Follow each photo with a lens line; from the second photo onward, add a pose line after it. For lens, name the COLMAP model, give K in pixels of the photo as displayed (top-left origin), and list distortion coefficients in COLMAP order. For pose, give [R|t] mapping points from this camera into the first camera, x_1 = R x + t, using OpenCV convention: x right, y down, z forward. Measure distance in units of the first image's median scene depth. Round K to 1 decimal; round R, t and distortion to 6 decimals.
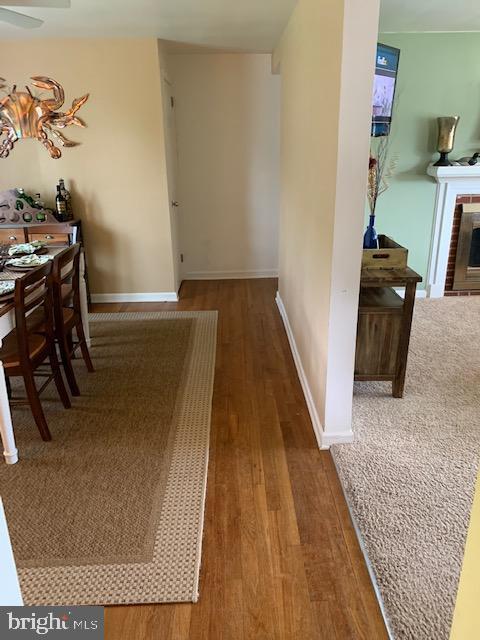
lens RADIAL K [[495.4, 0, 240.9], [0, 495.4, 318.1], [0, 0, 1]] dist [0.062794, -0.050867]
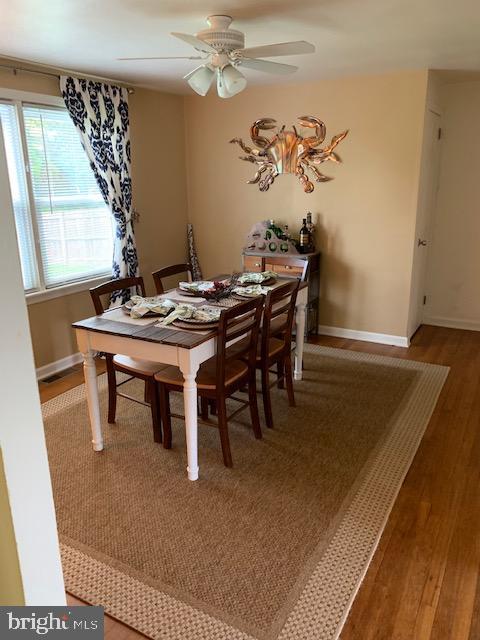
lens RADIAL K [[495.4, 0, 240.7], [0, 495.4, 319.5], [0, 0, 1]] dist [0.062794, -0.050867]
pose [[0.860334, 0.152407, -0.486412, 0.060108], [-0.174965, 0.984574, -0.000972, -0.039387], [0.478761, 0.085942, 0.873729, 0.062647]]
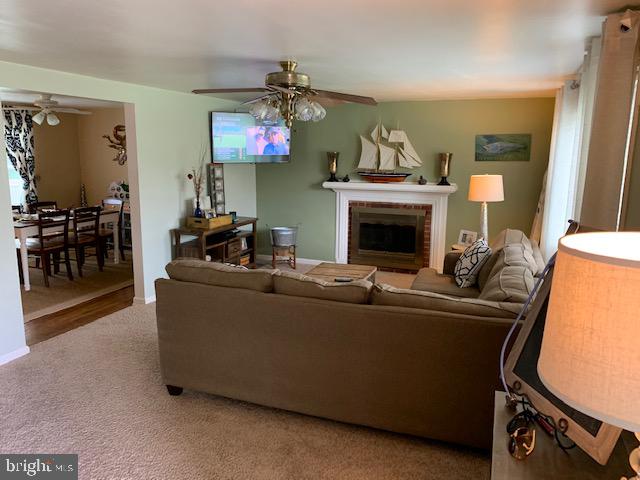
lens RADIAL K [[495.4, 0, 320.3], [0, 495.4, 238.5], [0, 0, 1]] dist [0.062794, -0.050867]
pose [[0.919374, 0.096871, -0.381271, 1.115234], [-0.155976, 0.979531, -0.127238, 0.088086], [0.361141, 0.176448, 0.915665, -0.472301]]
